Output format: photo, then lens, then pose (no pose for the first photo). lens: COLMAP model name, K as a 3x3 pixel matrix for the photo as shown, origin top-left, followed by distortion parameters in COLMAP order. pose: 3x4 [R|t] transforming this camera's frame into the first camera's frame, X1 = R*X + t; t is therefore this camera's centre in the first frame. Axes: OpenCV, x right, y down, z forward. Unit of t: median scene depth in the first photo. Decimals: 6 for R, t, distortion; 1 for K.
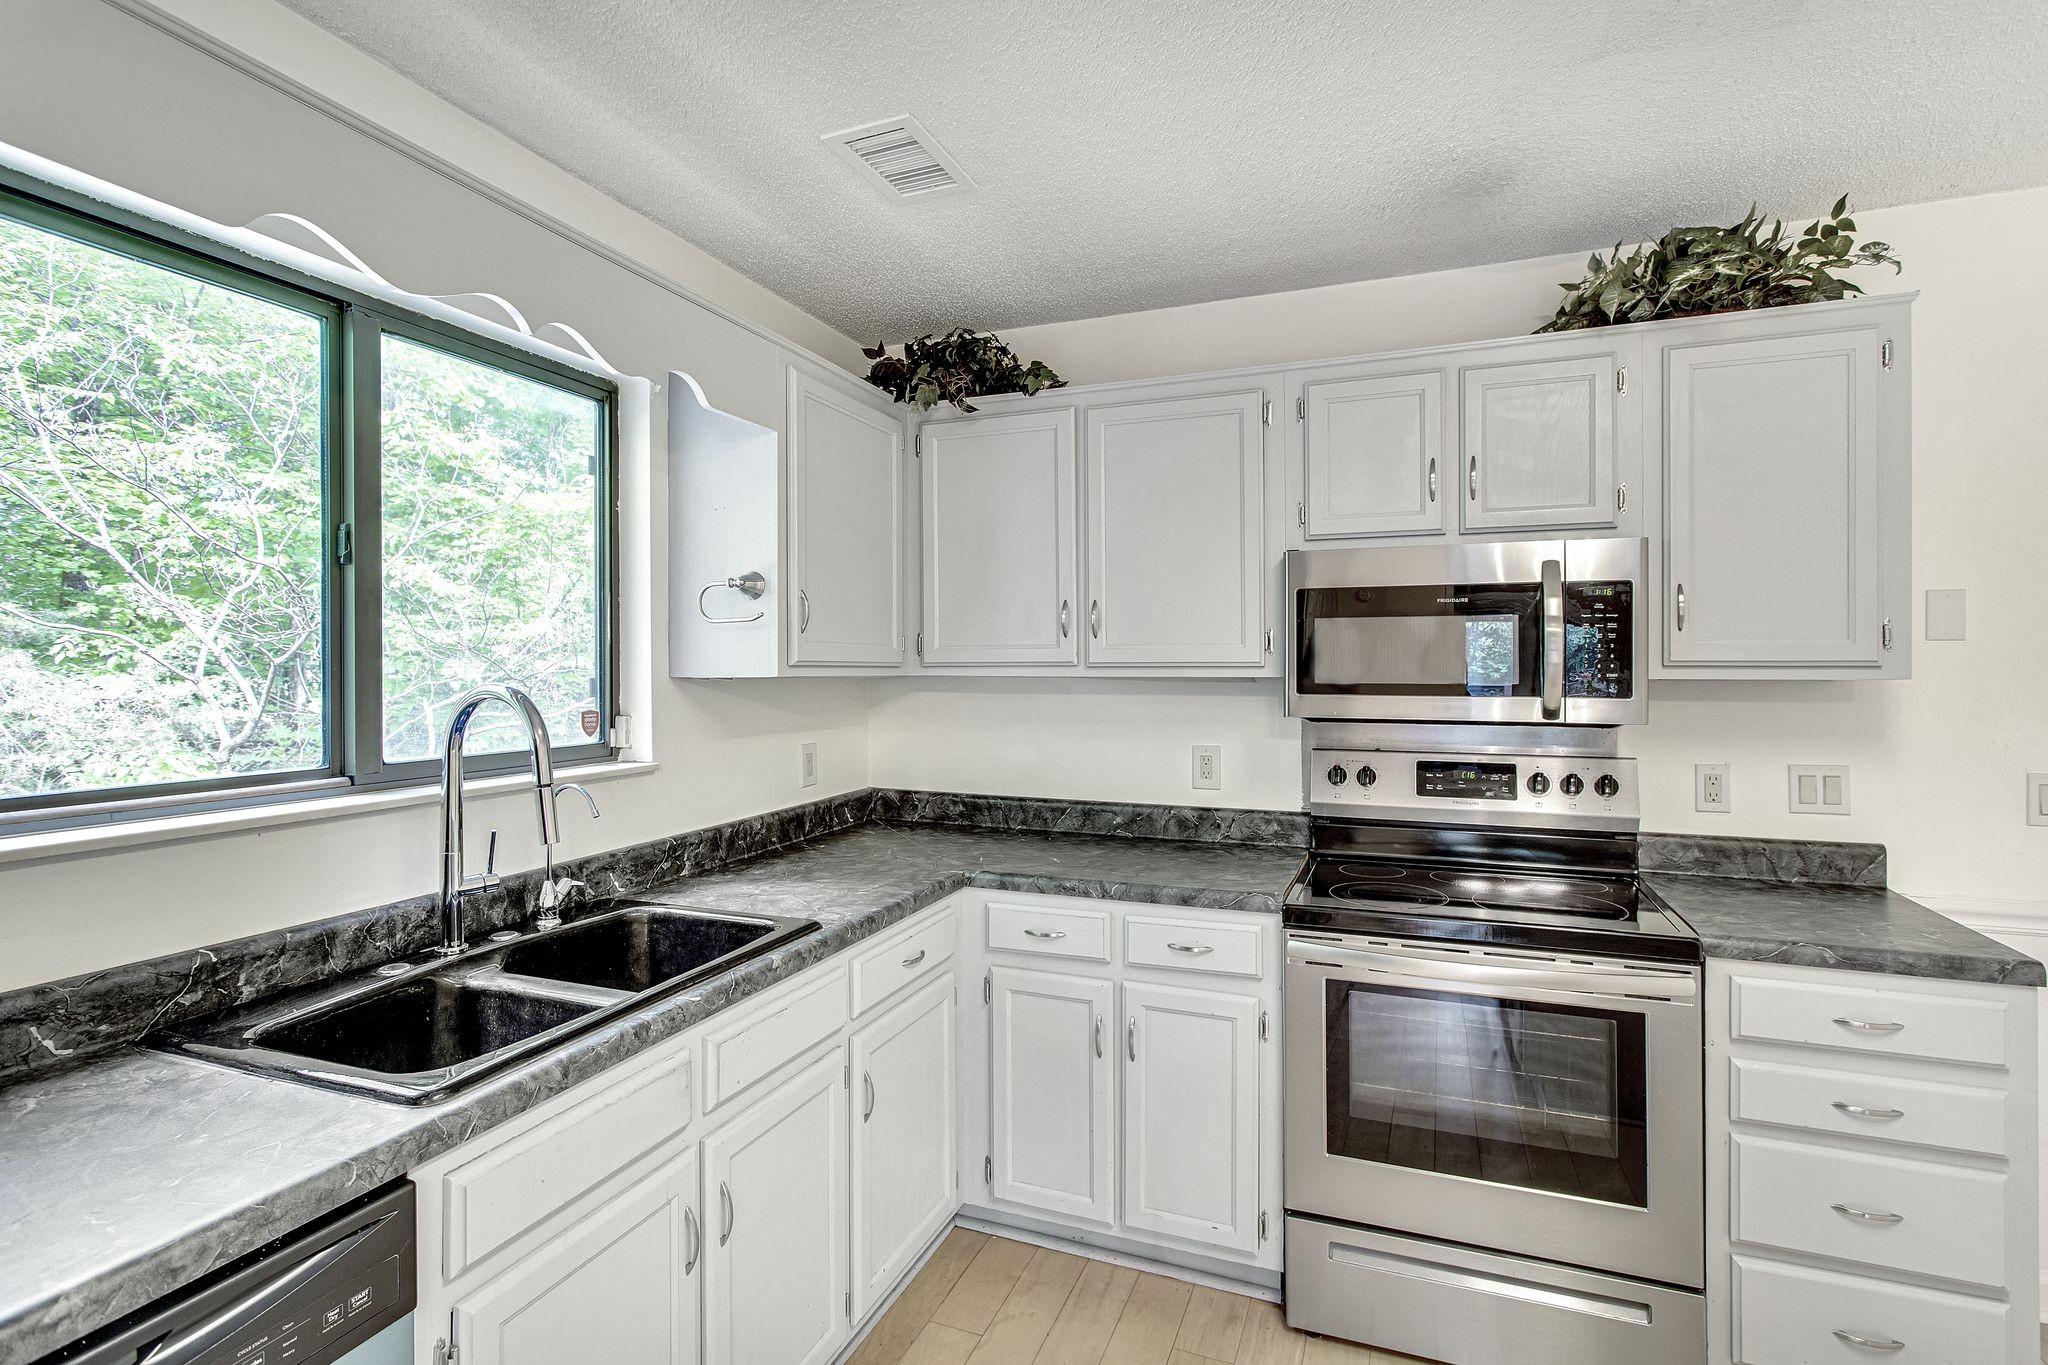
lens RADIAL K [[982.0, 0, 1036.1], [0, 982.0, 668.1], [0, 0, 1]] dist [-0.002496, 0.000625]
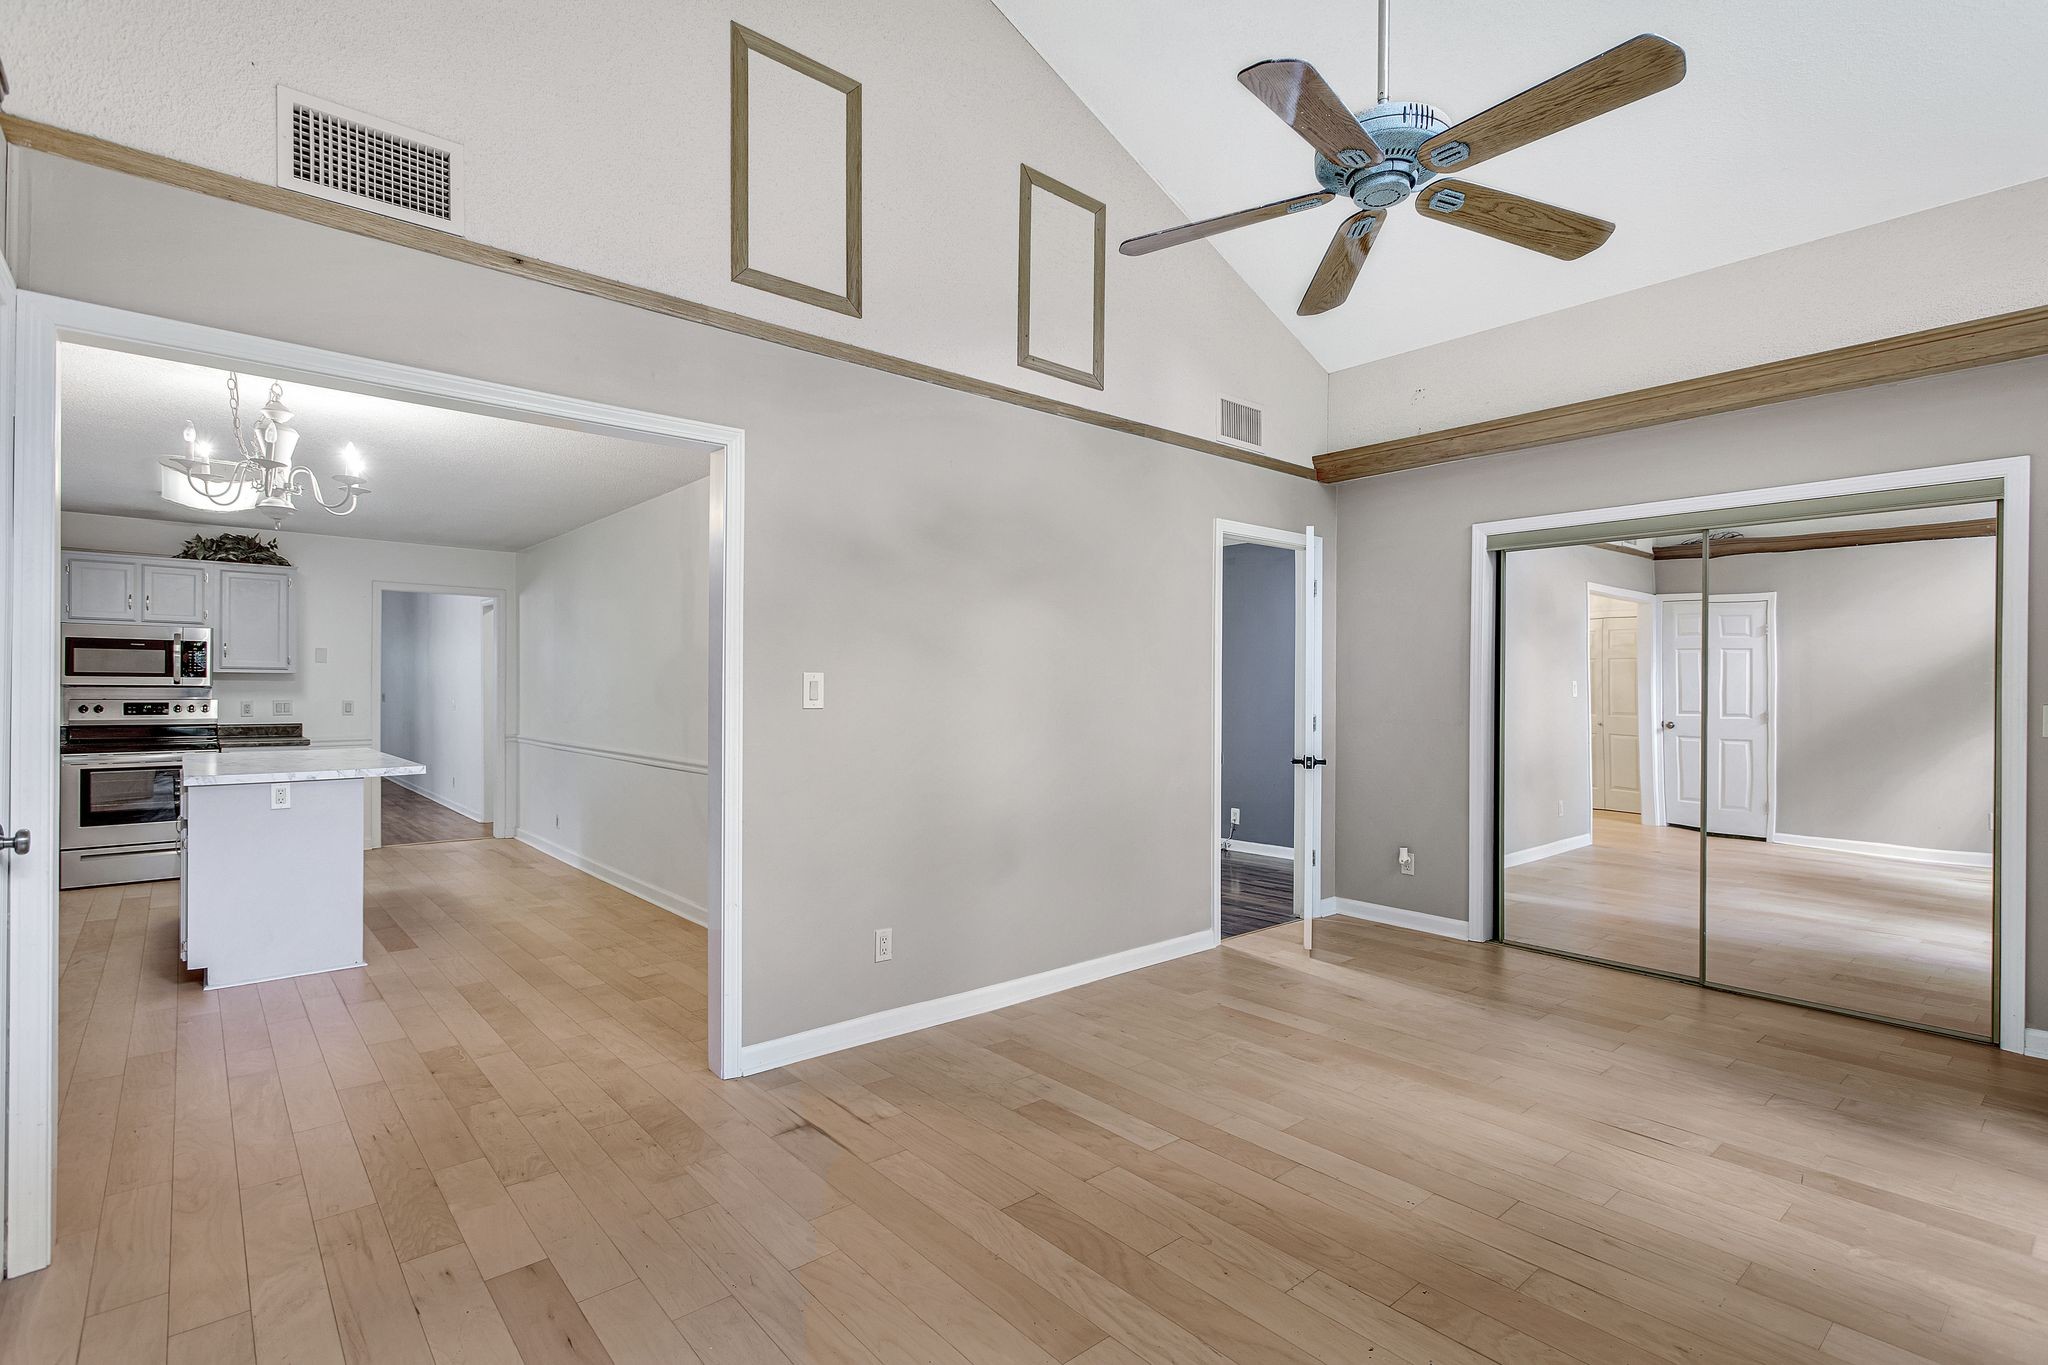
lens RADIAL K [[982.0, 0, 1039.7], [0, 982.0, 686.0], [0, 0, 1]] dist [-0.002496, 0.000625]
pose [[0.459858, 0.008462, 0.887952, -0.892142], [-0.011073, 0.999931, -0.003795, 0.035840], [-0.887923, -0.008087, 0.459920, -2.609799]]
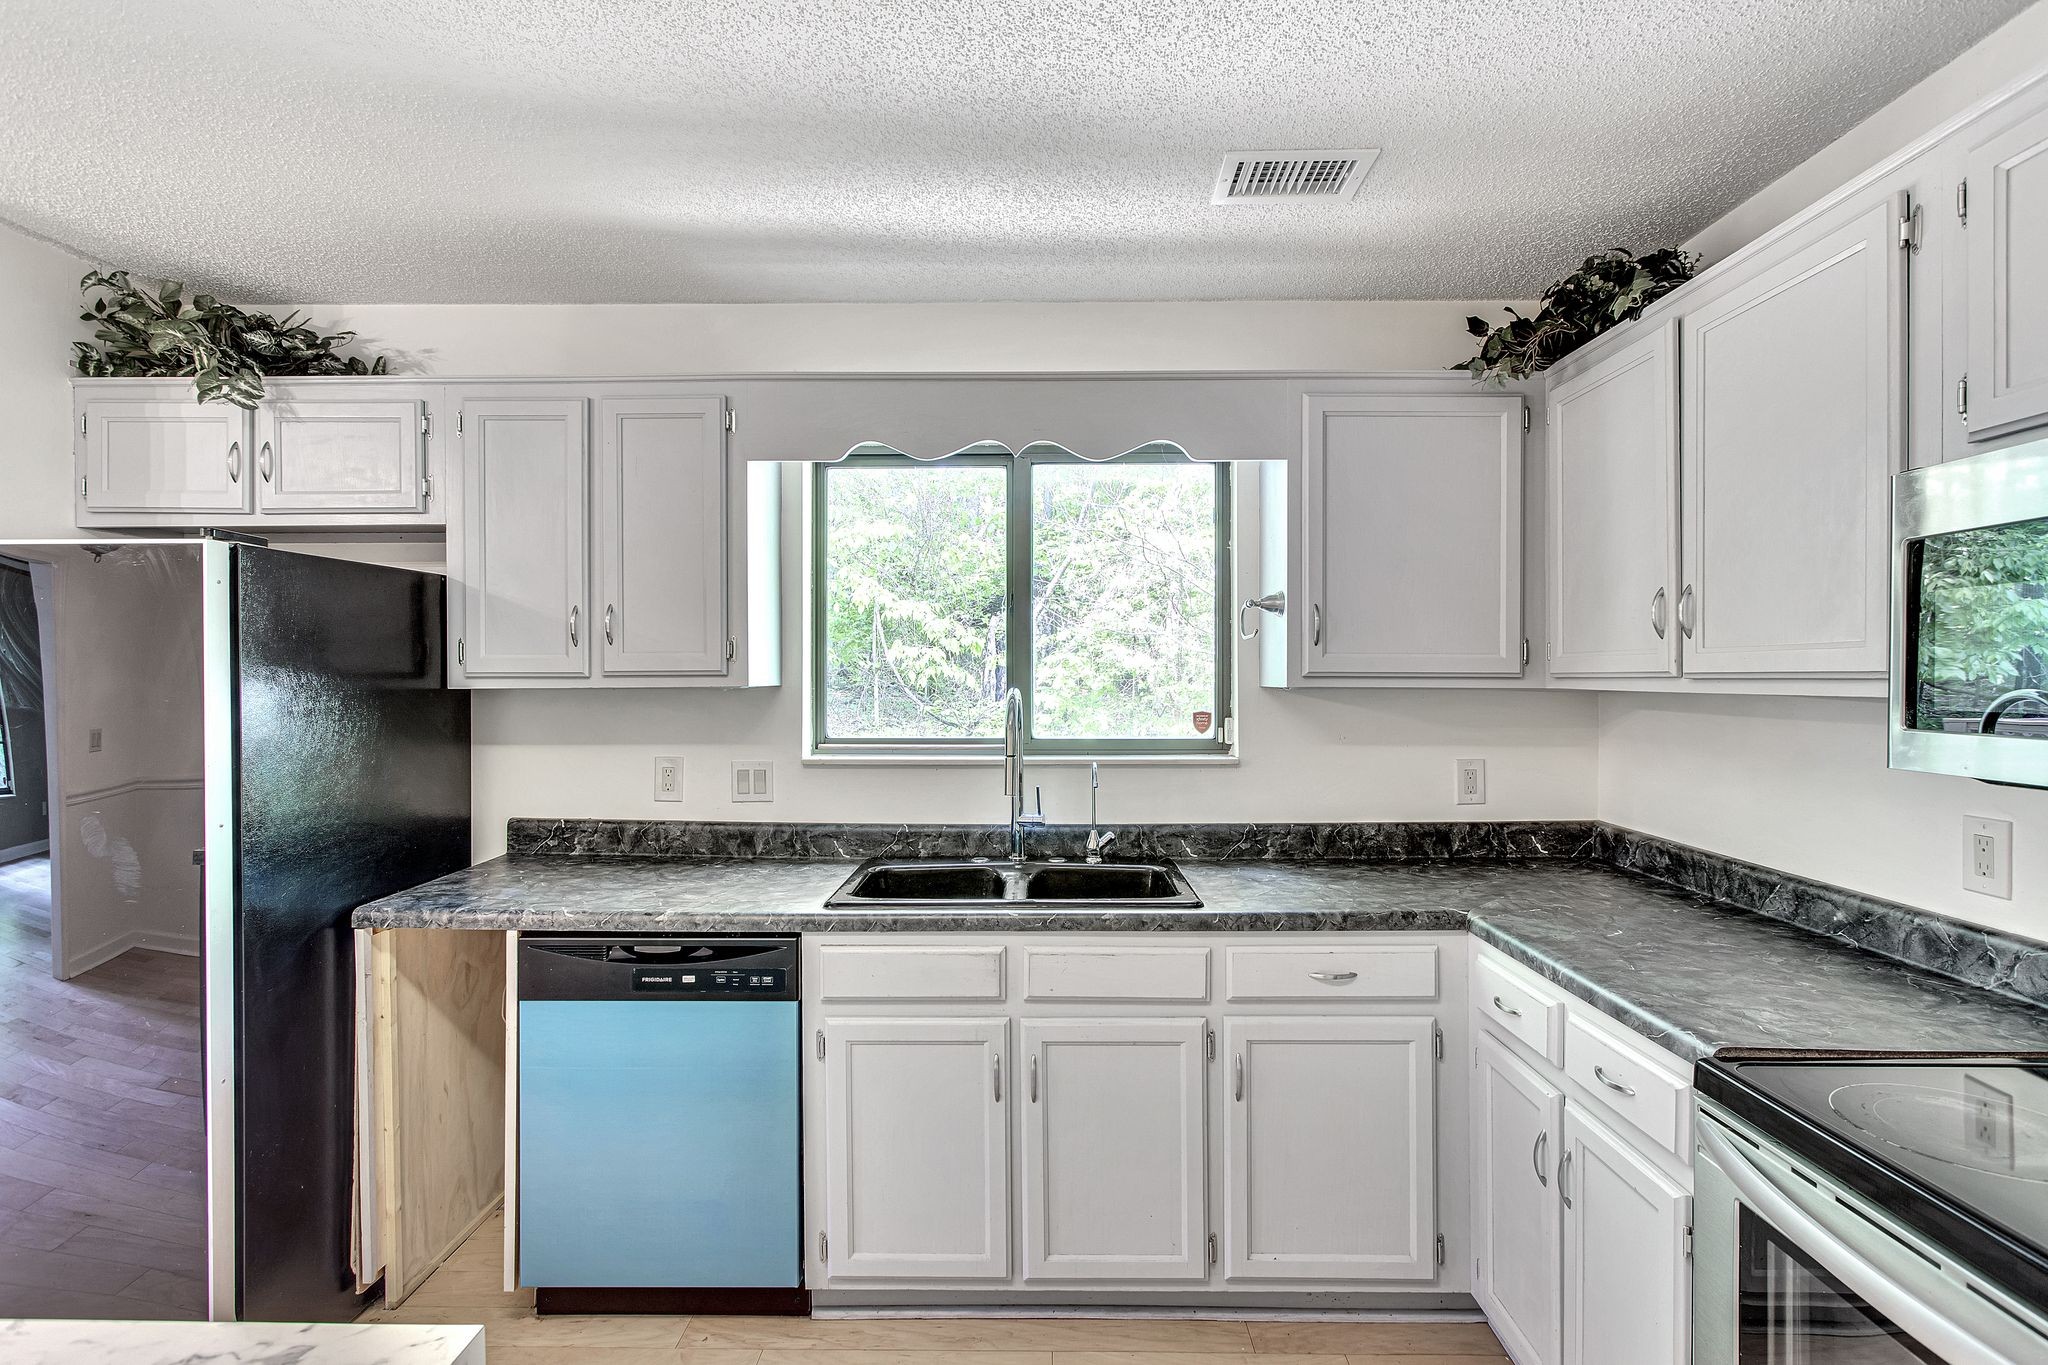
lens RADIAL K [[982.0, 0, 1027.6], [0, 982.0, 690.3], [0, 0, 1]] dist [-0.002496, 0.000625]
pose [[0.338737, 0.014282, -0.940773, 0.614702], [-0.000606, 0.999888, 0.014961, -0.003346], [0.940881, -0.004498, 0.338707, 0.341753]]
